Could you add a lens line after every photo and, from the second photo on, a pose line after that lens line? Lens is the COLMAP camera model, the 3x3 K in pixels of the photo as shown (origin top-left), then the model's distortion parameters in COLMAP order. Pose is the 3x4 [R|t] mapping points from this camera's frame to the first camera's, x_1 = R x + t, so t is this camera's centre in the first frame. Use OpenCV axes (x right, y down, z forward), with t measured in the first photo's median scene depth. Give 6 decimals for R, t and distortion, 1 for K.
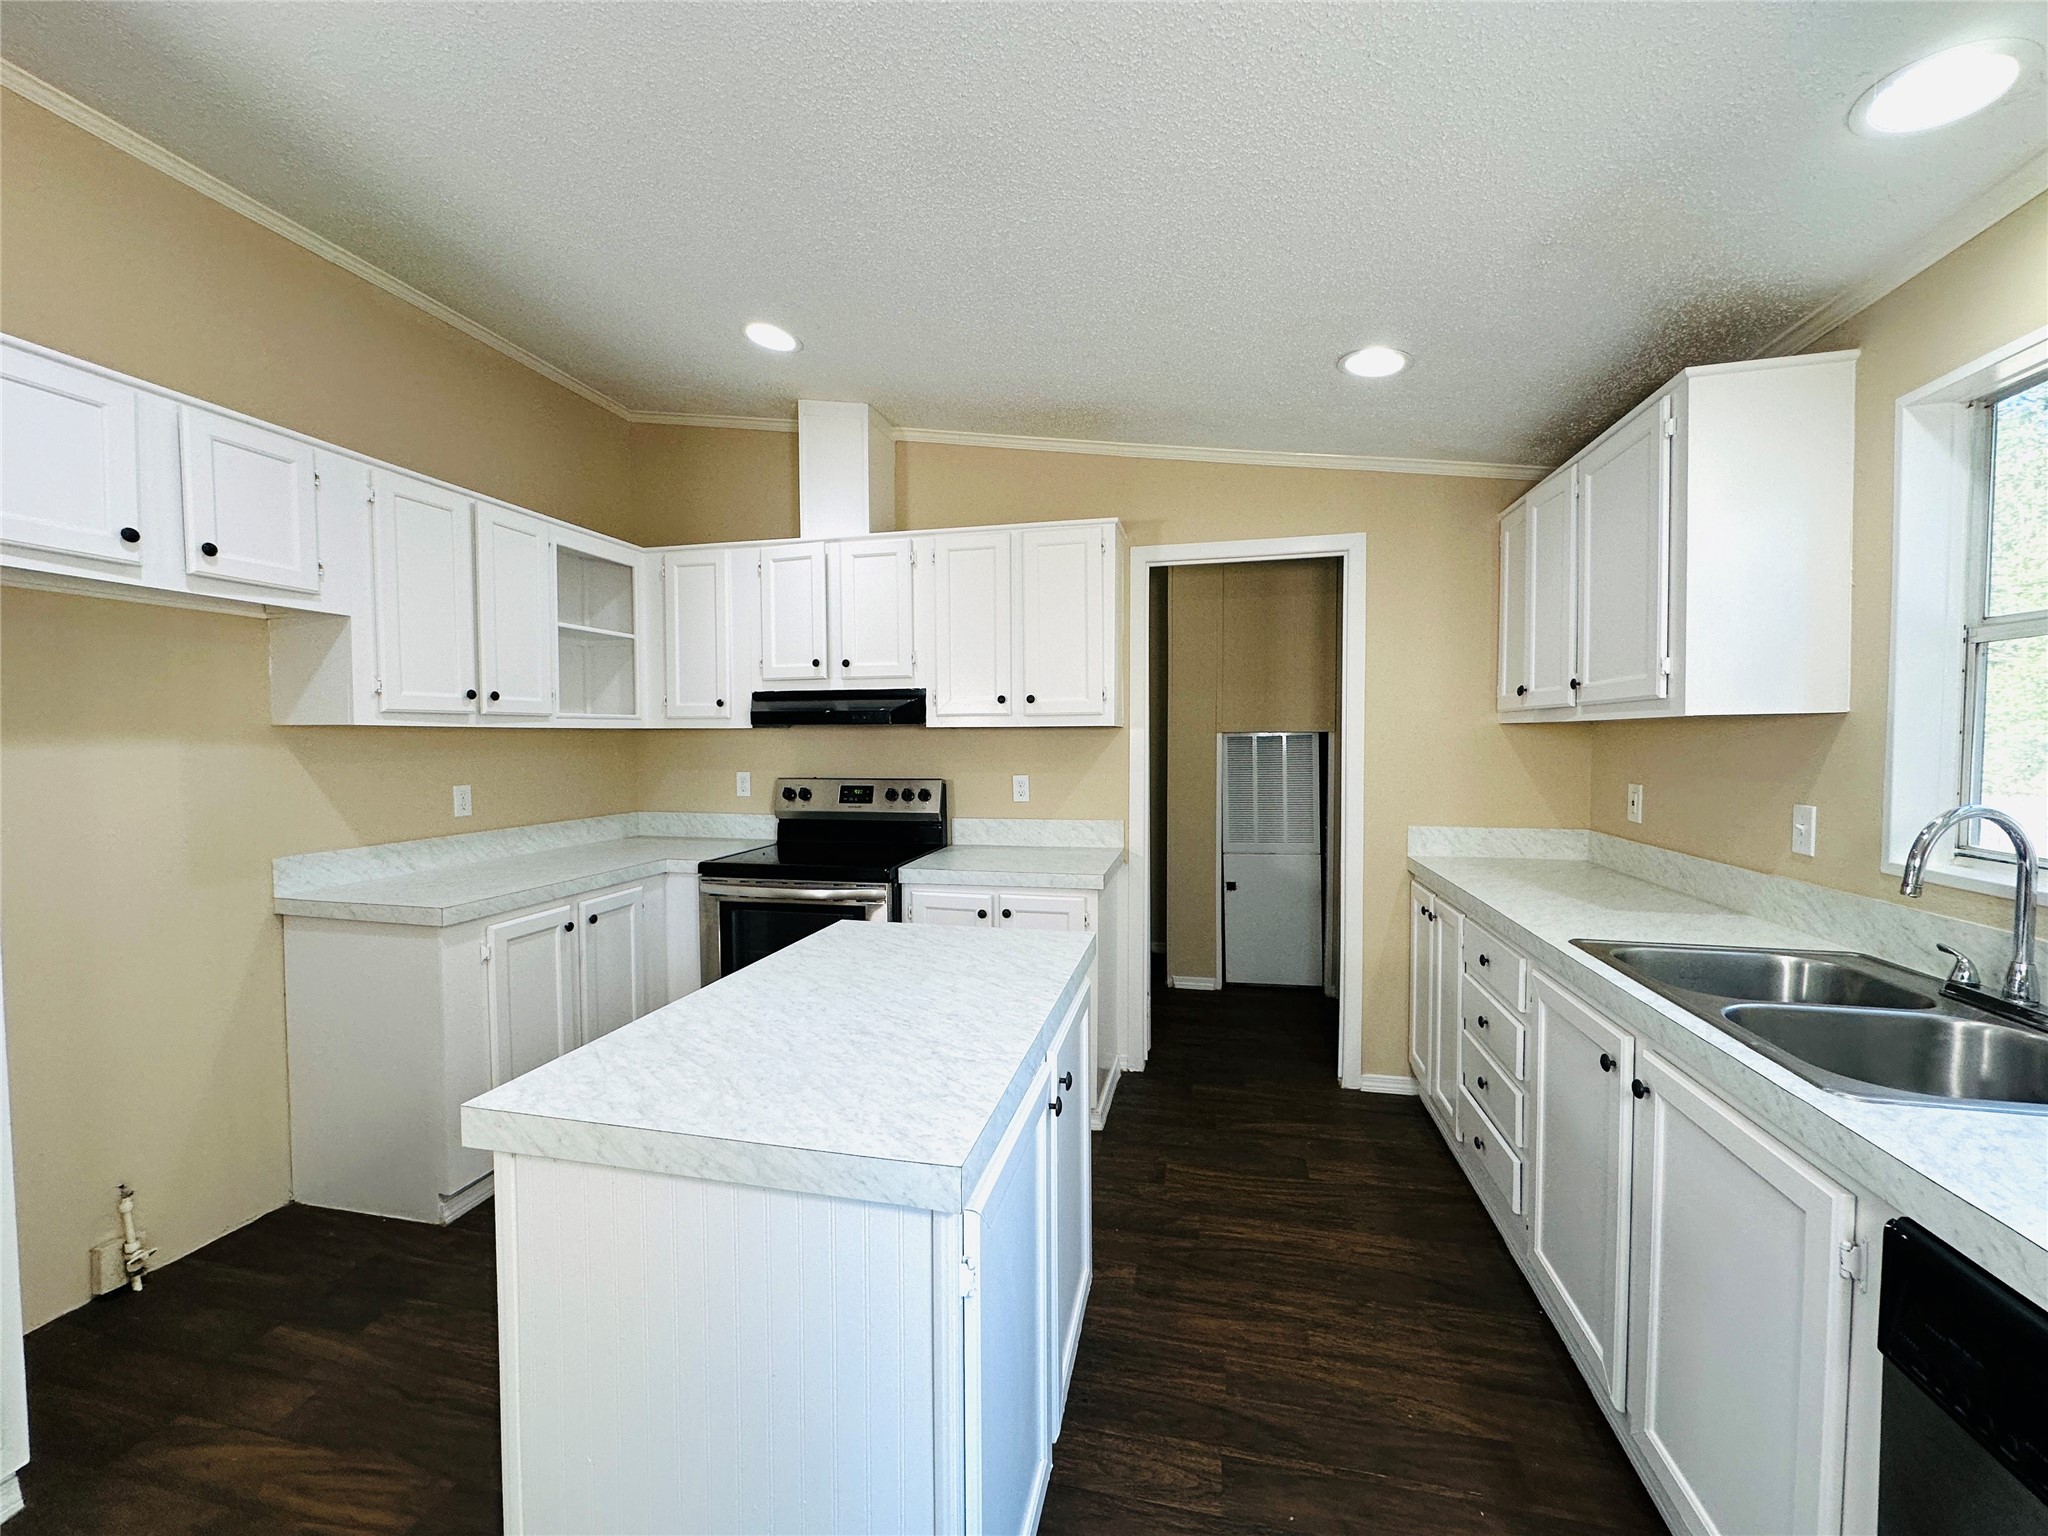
lens RADIAL K [[817.0, 0, 1022.0], [0, 817.0, 773.1], [0, 0, 1]] dist [-0.000543, 0.000098]
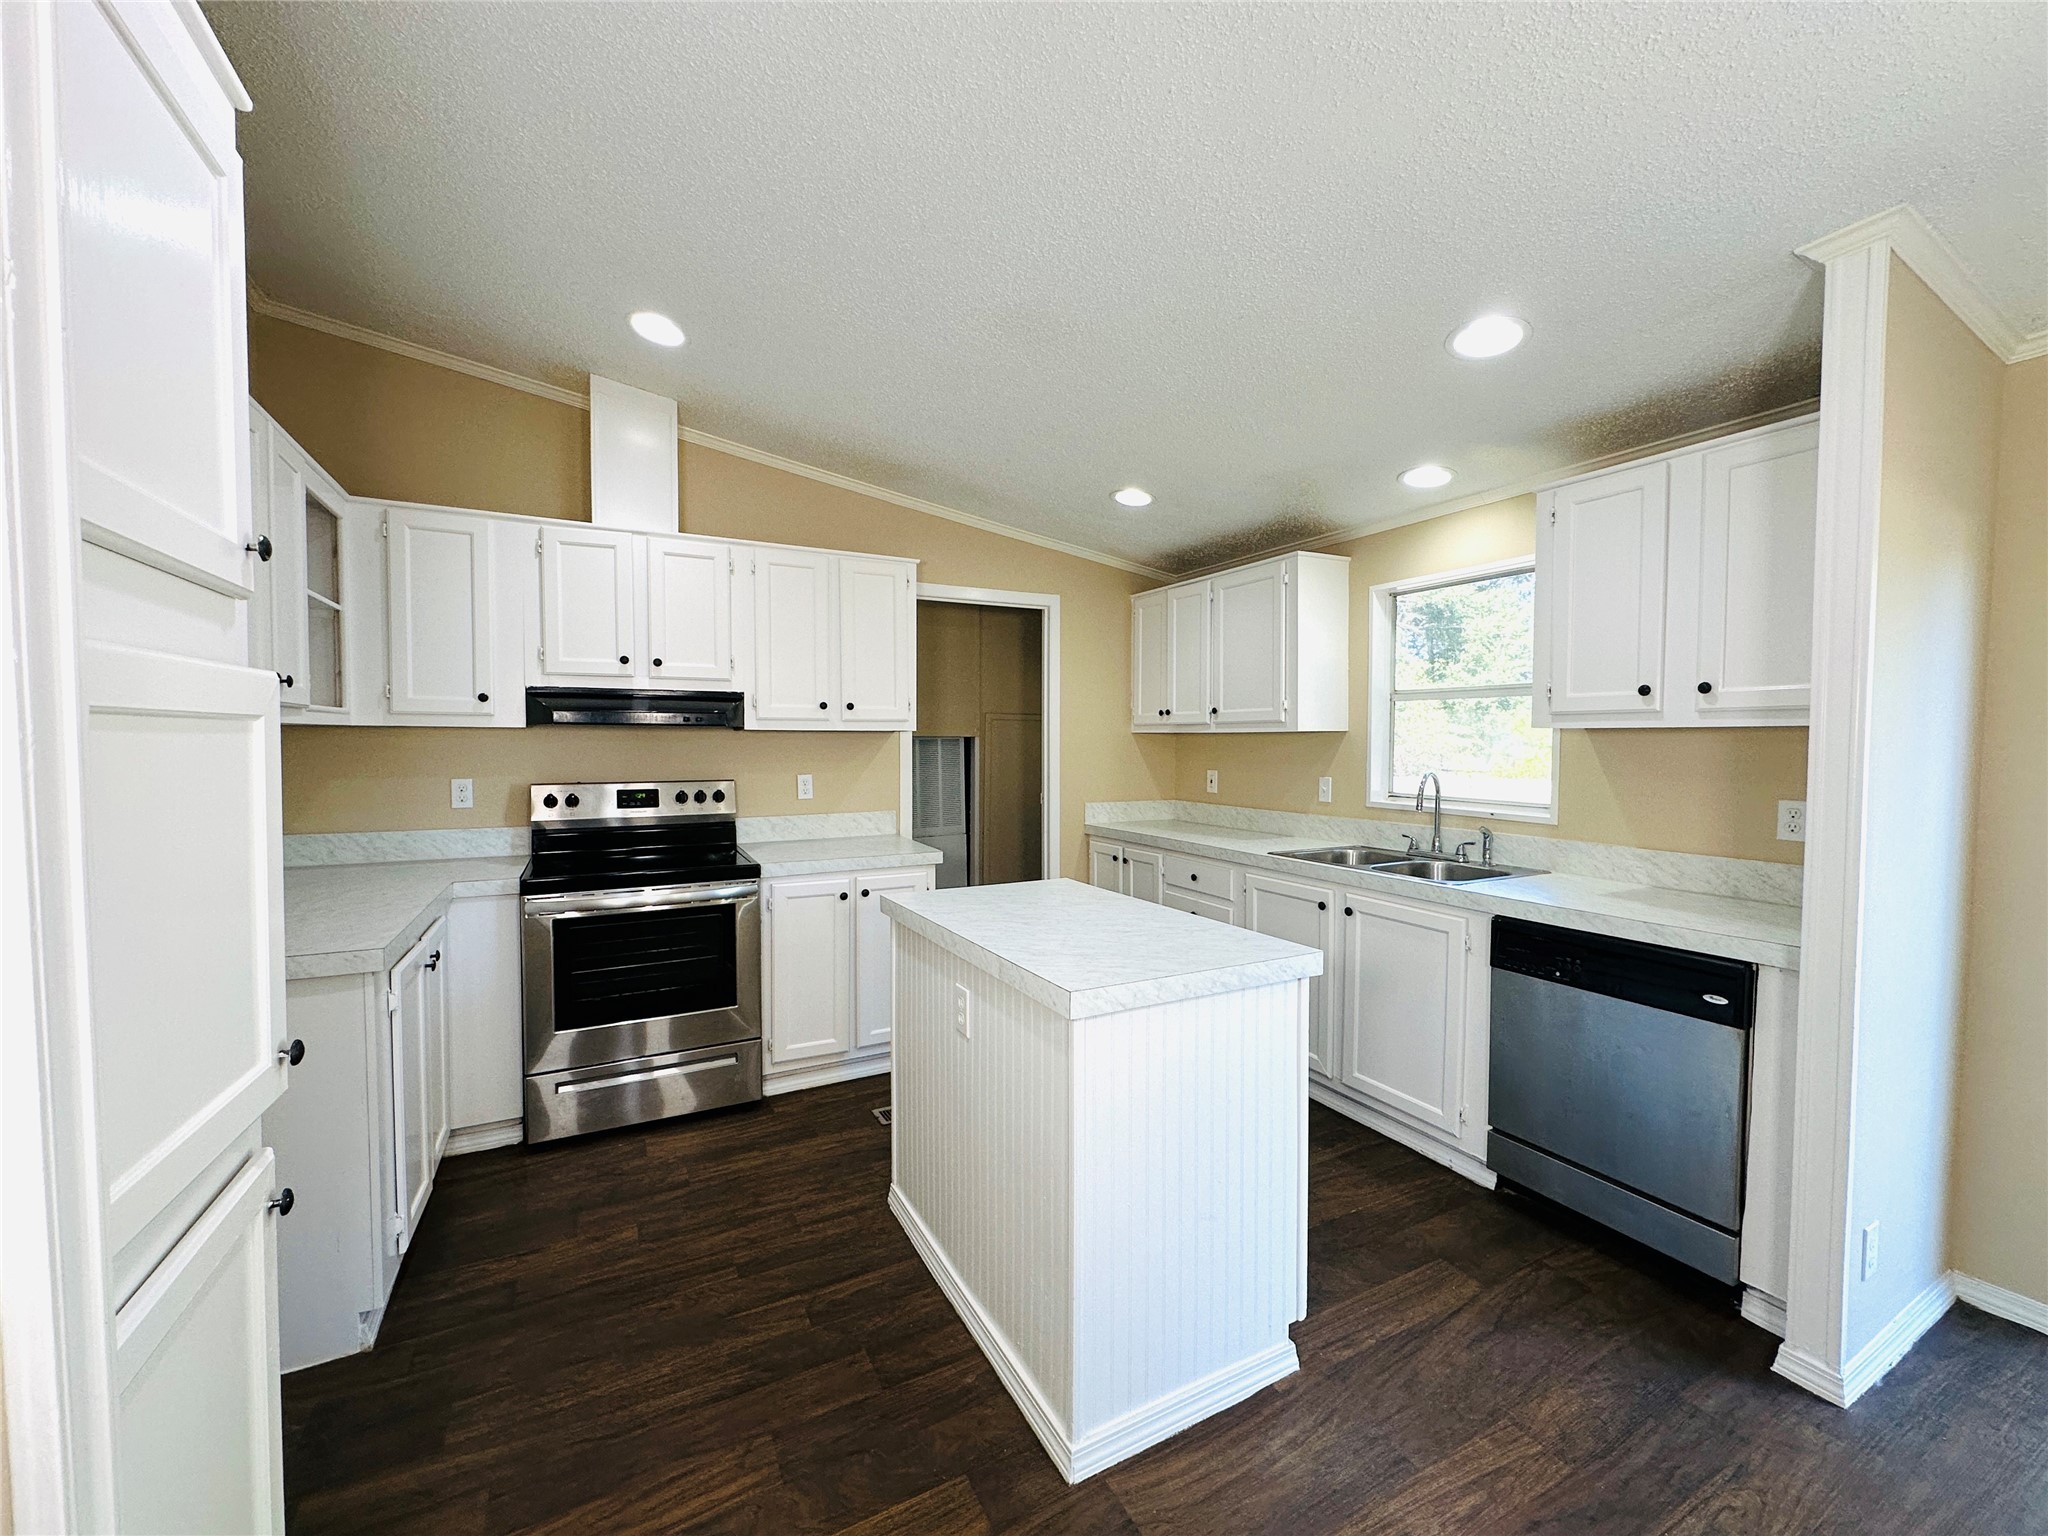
lens RADIAL K [[817.0, 0, 1025.4], [0, 817.0, 768.1], [0, 0, 1]] dist [-0.000543, 0.000098]
pose [[0.755379, -0.016421, 0.655082, -0.558987], [0.023457, 0.999723, -0.001988, 0.003413], [-0.654868, 0.016868, 0.755555, -0.017285]]
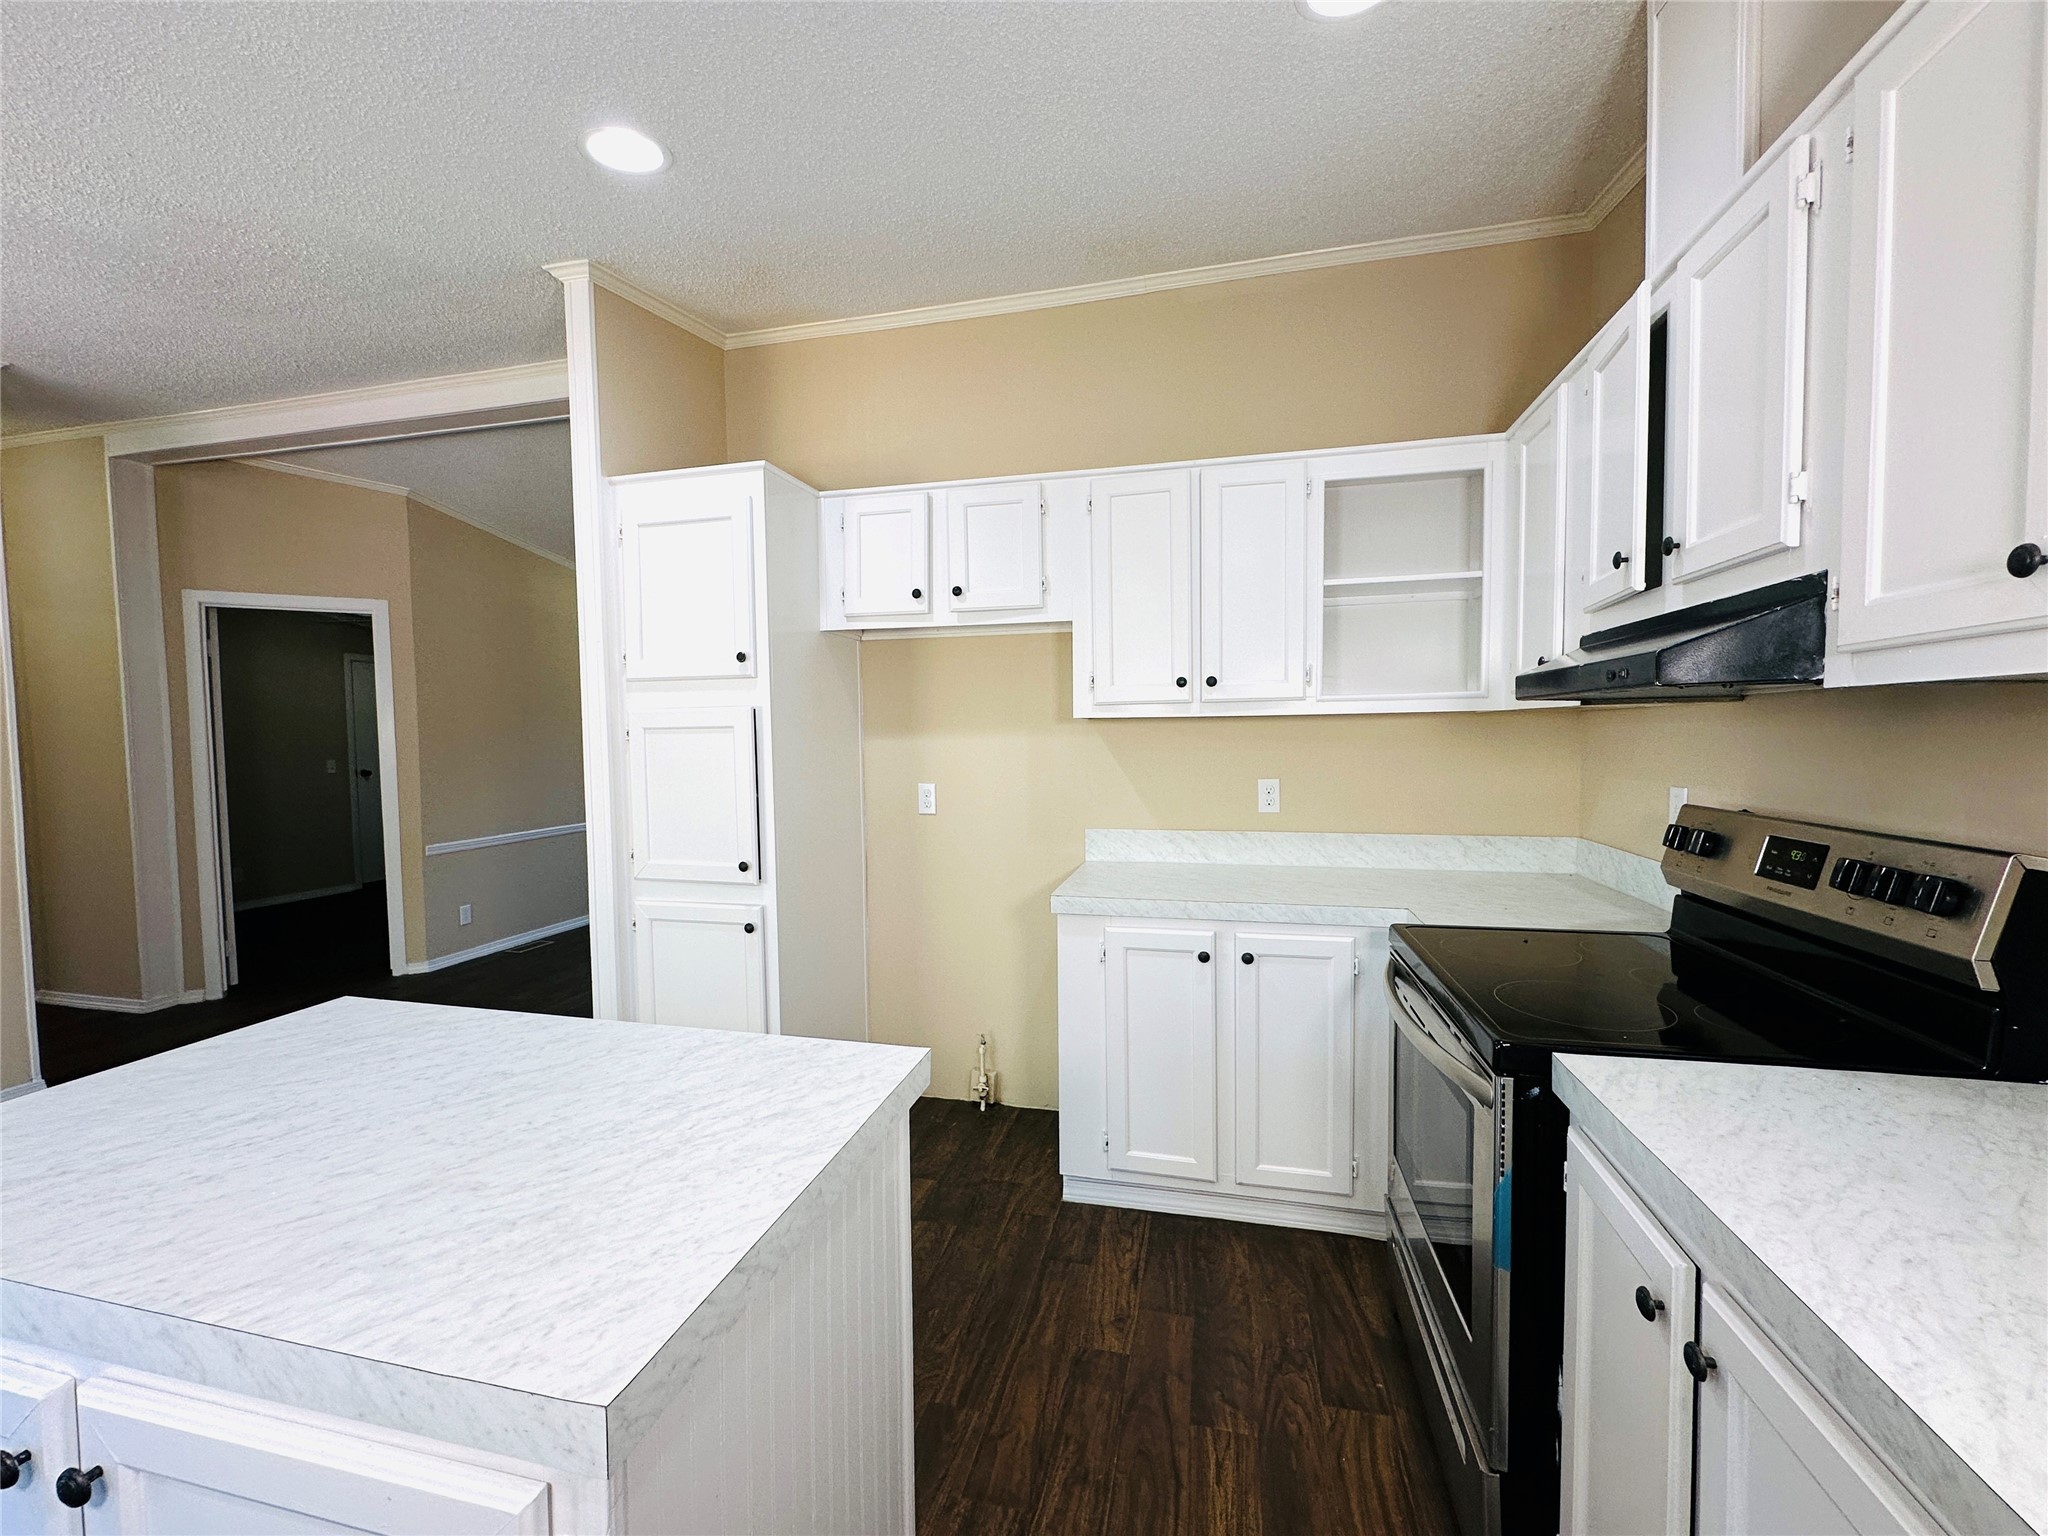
lens RADIAL K [[817.0, 0, 1022.2], [0, 817.0, 767.1], [0, 0, 1]] dist [-0.000543, 0.000098]
pose [[-0.009304, 0.045972, -0.998899, 0.231261], [-0.032486, 0.998401, 0.046251, -0.031035], [0.999429, 0.032880, -0.007795, 0.717442]]
